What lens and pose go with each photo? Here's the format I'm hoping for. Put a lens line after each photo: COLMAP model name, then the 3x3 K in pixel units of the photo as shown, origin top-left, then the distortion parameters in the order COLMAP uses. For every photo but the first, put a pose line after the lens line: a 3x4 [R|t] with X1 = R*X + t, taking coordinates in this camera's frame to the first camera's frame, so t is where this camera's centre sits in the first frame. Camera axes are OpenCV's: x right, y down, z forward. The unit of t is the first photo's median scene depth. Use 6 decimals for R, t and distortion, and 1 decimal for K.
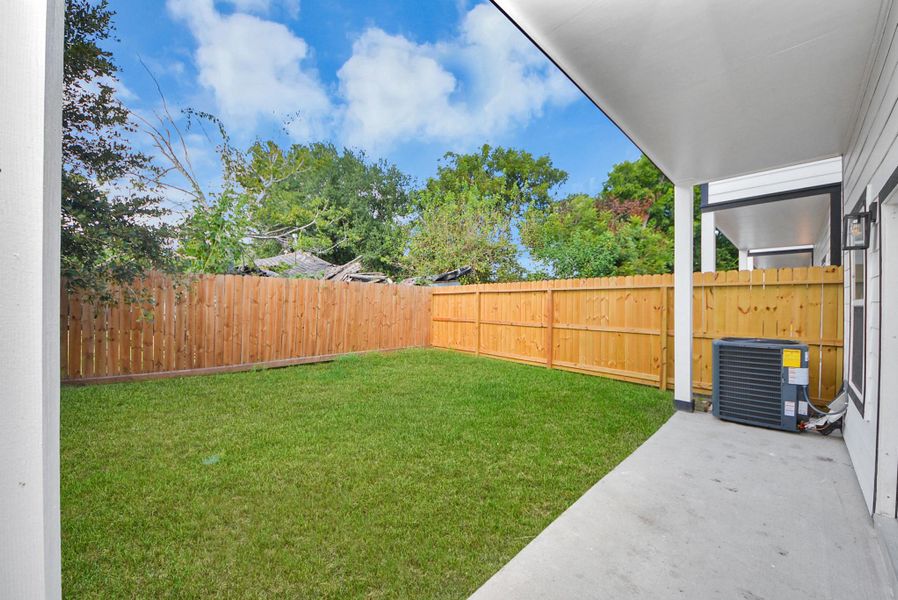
lens RADIAL K [[325.7, 0, 447.9], [0, 325.7, 309.0], [0, 0, 1]] dist [-0.002168, -0.000222]
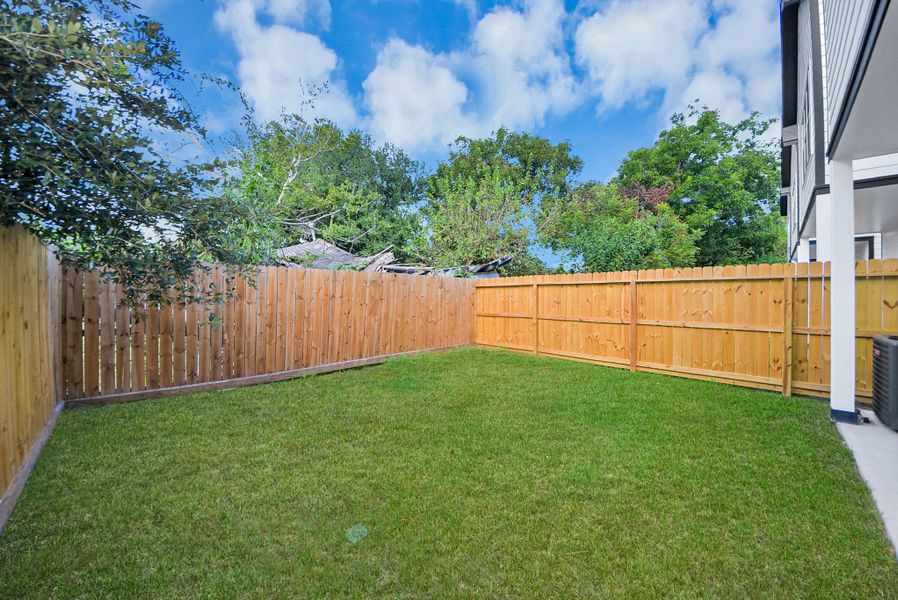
lens RADIAL K [[334.3, 0, 437.6], [0, 334.3, 300.3], [0, 0, 1]] dist [-0.036923, -0.000288]
pose [[0.999698, -0.005569, 0.023934, -0.181232], [0.005830, 0.999924, -0.010859, -0.001649], [-0.023871, 0.010995, 0.999655, 0.107141]]
